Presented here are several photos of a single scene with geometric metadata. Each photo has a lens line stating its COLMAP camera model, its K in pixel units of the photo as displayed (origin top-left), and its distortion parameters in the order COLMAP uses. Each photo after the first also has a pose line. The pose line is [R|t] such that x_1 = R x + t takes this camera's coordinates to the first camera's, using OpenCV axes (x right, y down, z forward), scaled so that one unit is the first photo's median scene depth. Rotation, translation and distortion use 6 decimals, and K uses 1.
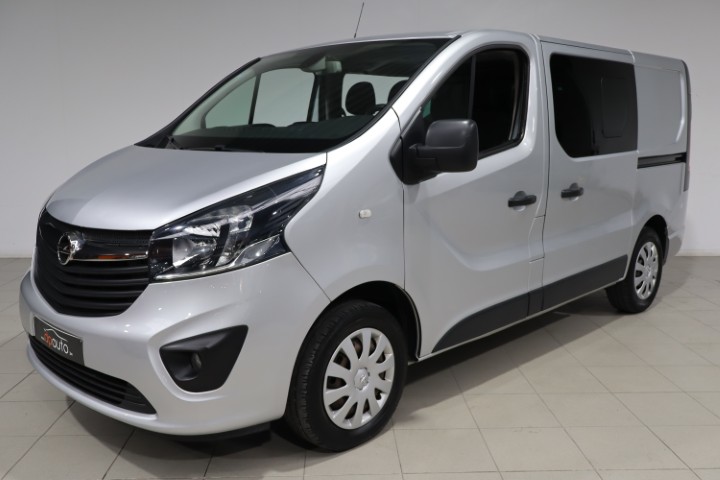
lens RADIAL K [[660.1, 0, 362.6], [0, 660.1, 237.9], [0, 0, 1]] dist [-0.007333, 0.000000]
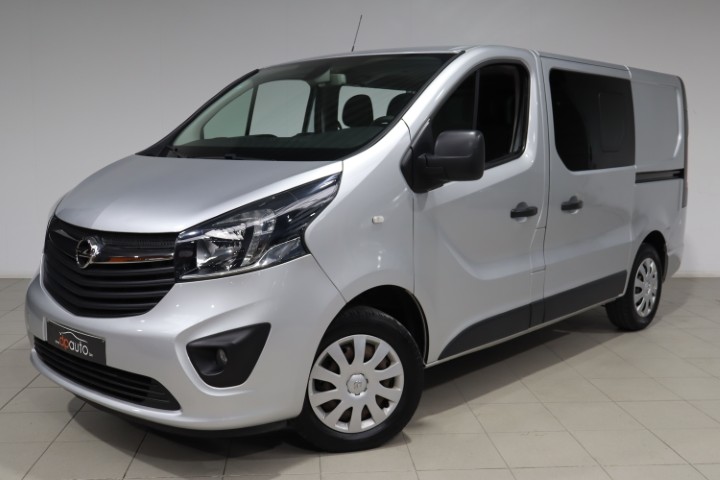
lens RADIAL K [[760.5, 0, 358.5], [0, 760.5, 239.6], [0, 0, 1]] dist [0.005212, 0.000000]
pose [[0.998979, 0.002974, 0.045077, -0.073297], [-0.000907, 0.998950, -0.045813, 0.044982], [-0.045165, 0.045726, 0.997932, -0.174067]]
